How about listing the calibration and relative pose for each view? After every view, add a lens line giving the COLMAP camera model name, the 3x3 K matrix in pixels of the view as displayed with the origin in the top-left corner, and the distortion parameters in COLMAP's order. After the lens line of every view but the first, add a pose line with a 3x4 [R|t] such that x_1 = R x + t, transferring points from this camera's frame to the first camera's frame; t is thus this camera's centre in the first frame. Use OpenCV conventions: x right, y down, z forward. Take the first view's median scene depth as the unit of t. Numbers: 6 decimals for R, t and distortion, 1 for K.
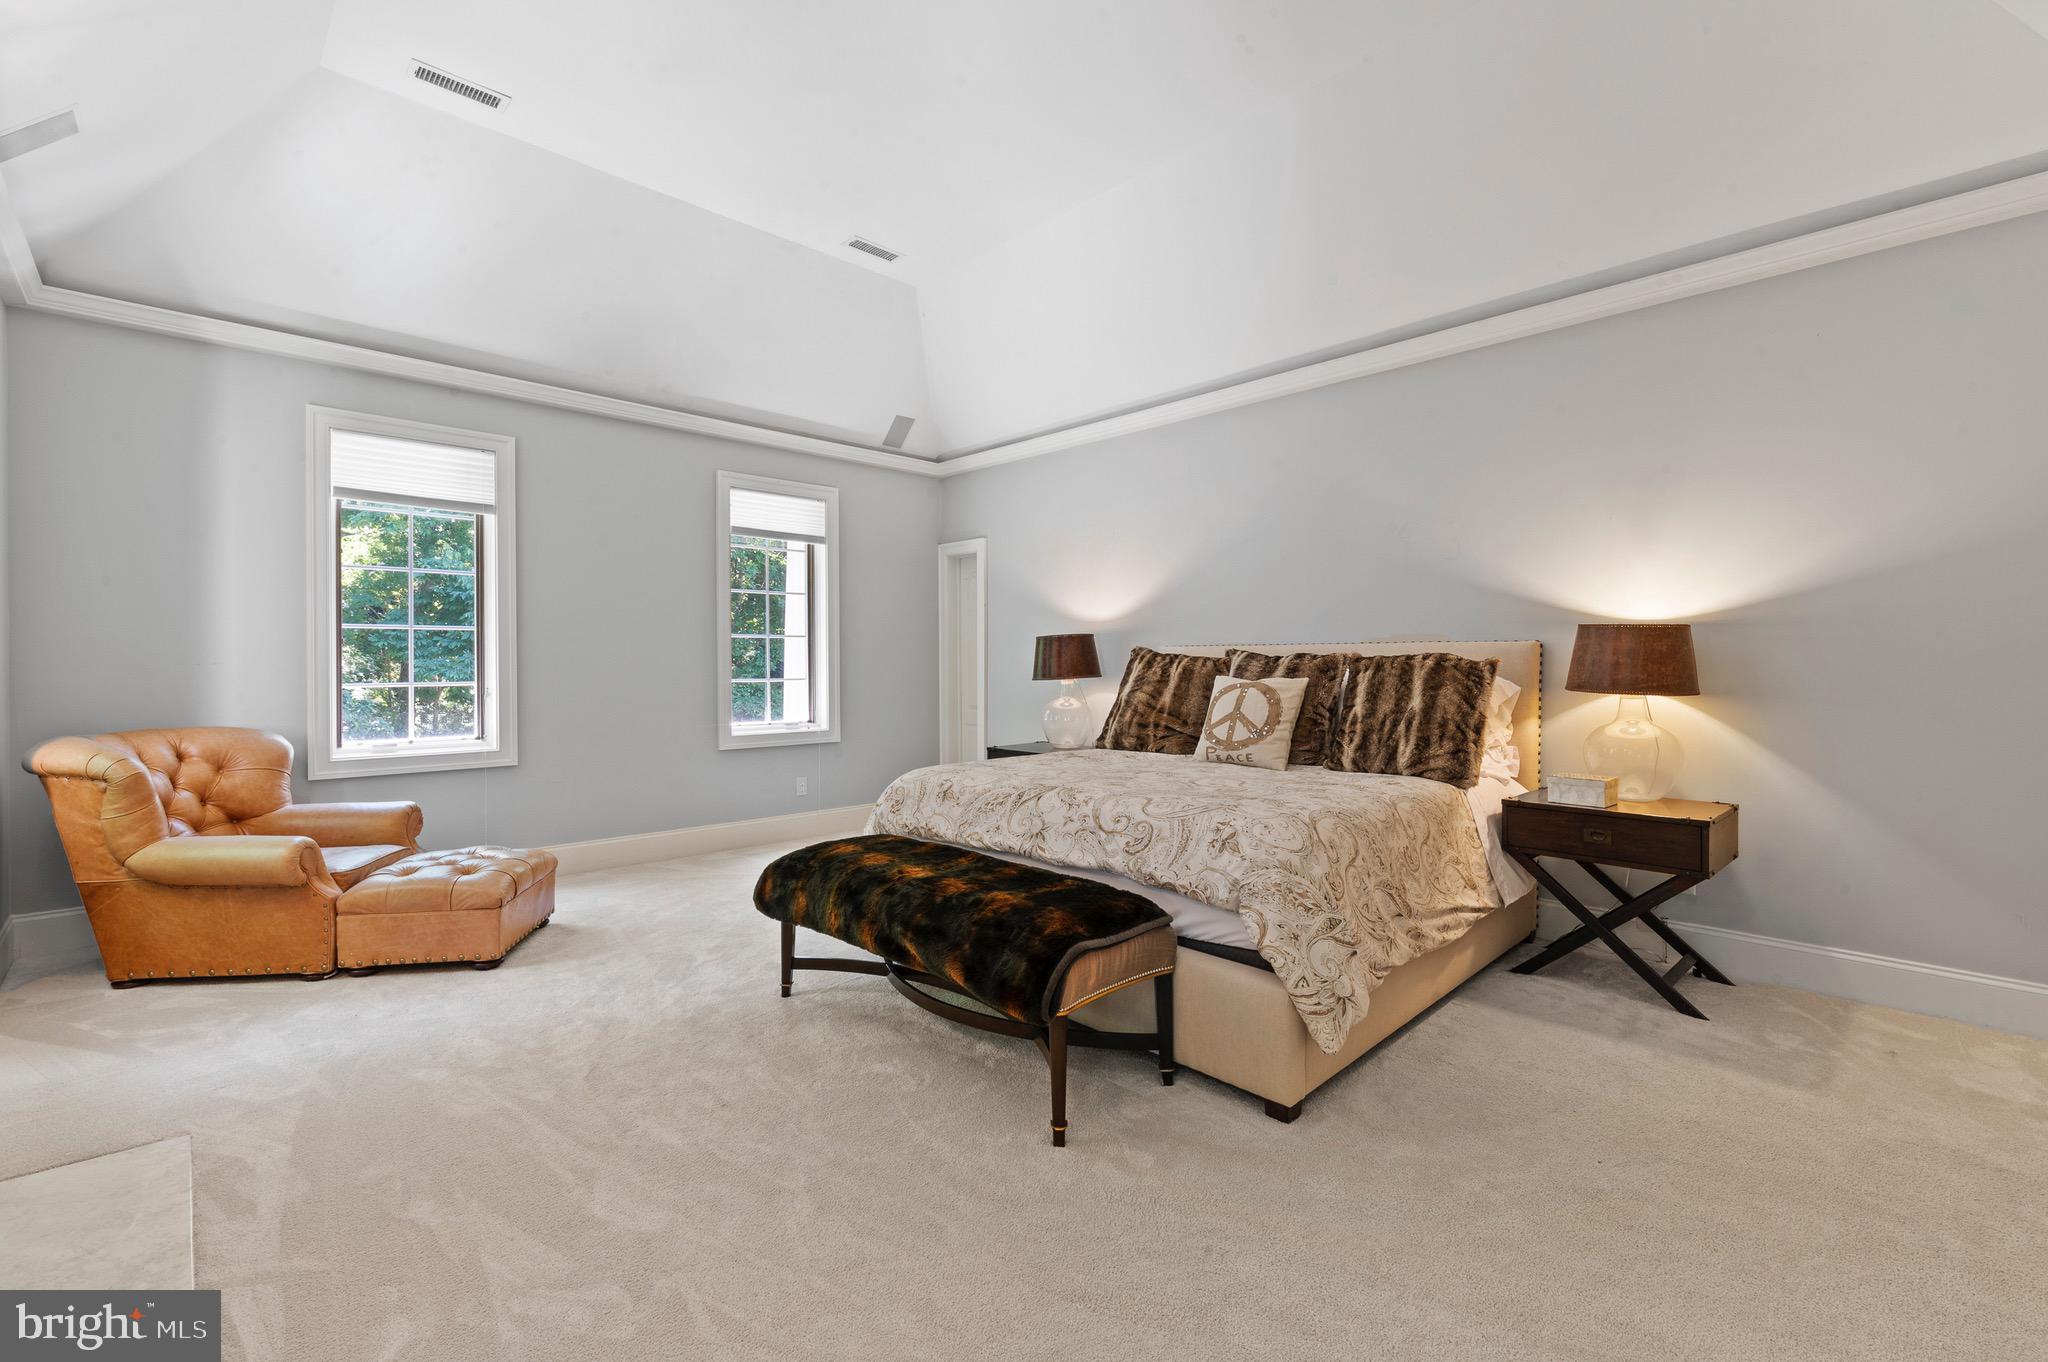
lens RADIAL K [[890.4, 0, 1030.2], [0, 890.4, 673.5], [0, 0, 1]] dist [0.003942, 0.000384]
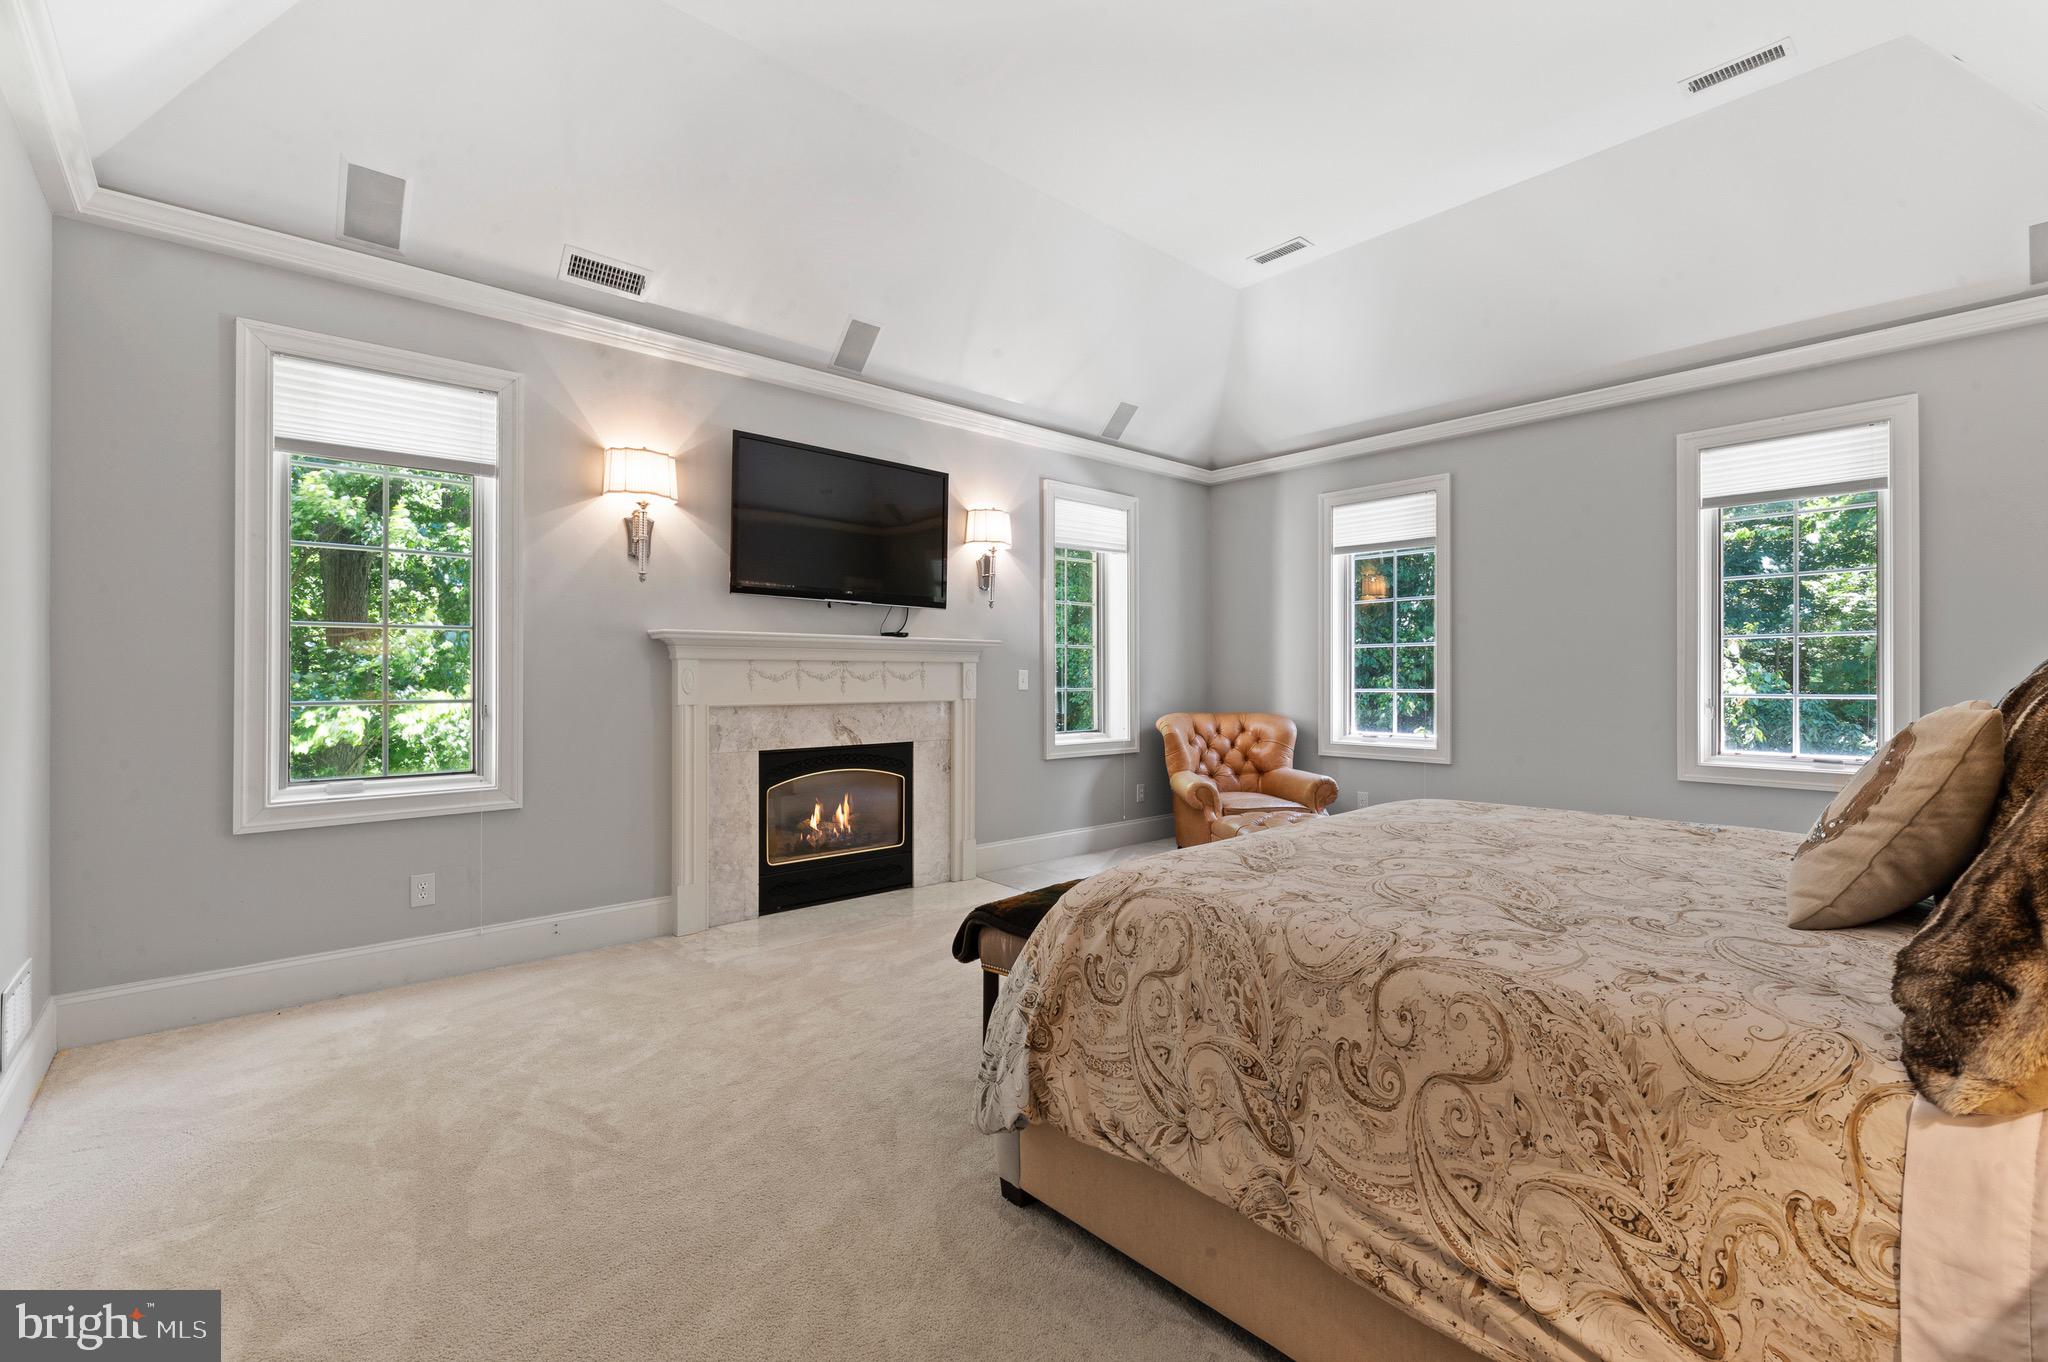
lens RADIAL K [[890.4, 0, 1030.0], [0, 890.4, 676.6], [0, 0, 1]] dist [0.003942, 0.000384]
pose [[-0.037885, -0.000117, -0.999282, 0.624482], [-0.010496, 0.999945, 0.000281, -0.002526], [0.999227, 0.010499, -0.037885, 0.572654]]
